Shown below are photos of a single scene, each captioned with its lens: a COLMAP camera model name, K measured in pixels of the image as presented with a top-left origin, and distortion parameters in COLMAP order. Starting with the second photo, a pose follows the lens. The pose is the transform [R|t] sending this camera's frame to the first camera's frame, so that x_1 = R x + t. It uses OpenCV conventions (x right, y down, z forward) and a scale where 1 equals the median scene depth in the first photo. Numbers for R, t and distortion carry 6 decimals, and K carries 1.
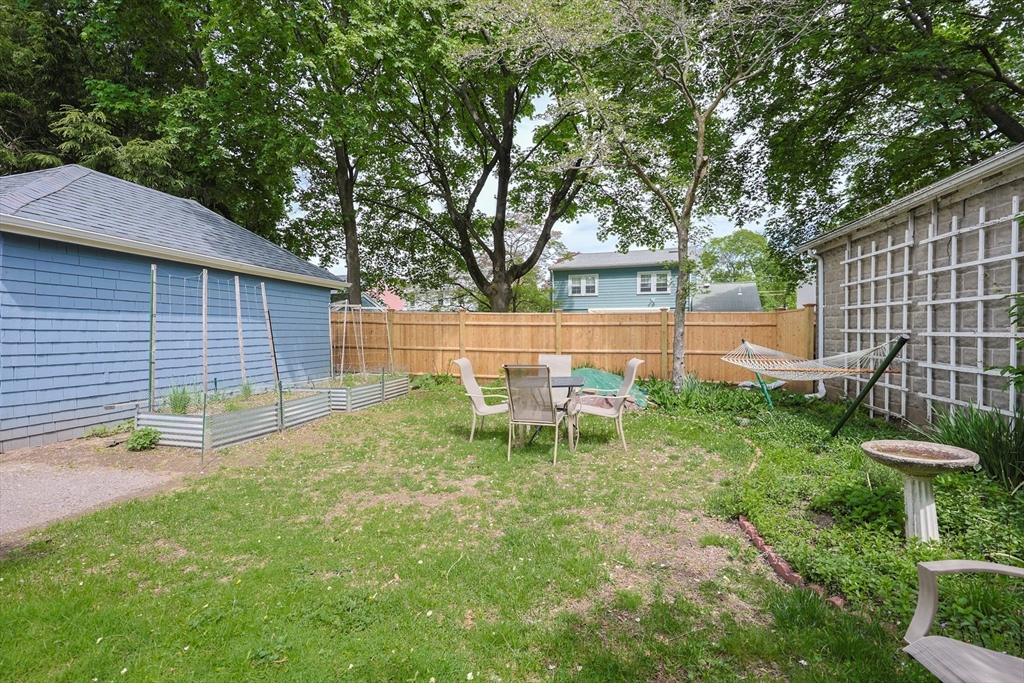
lens RADIAL K [[440.4, 0, 512.0], [0, 440.4, 341.5], [0, 0, 1]] dist [-0.001921, -0.000151]
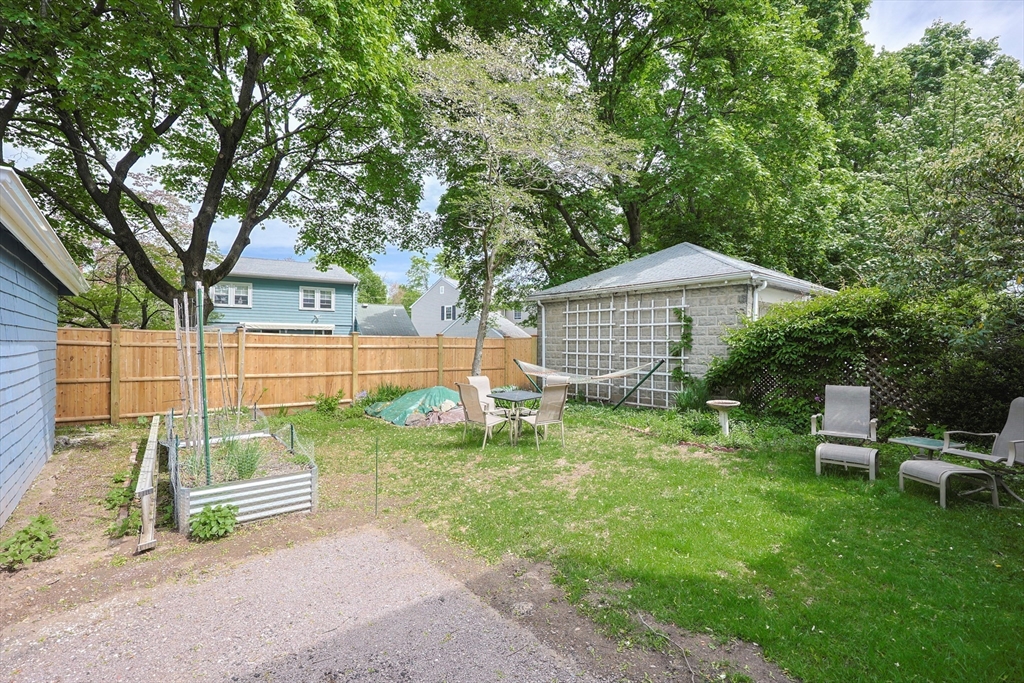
lens RADIAL K [[466.1, 0, 512.0], [0, 466.1, 341.5], [0, 0, 1]] dist [0.001848, 0.000110]
pose [[0.599185, 0.005778, 0.800590, -0.537378], [0.015913, 0.999690, -0.019125, -0.024830], [-0.800452, 0.024199, 0.598908, 0.064488]]
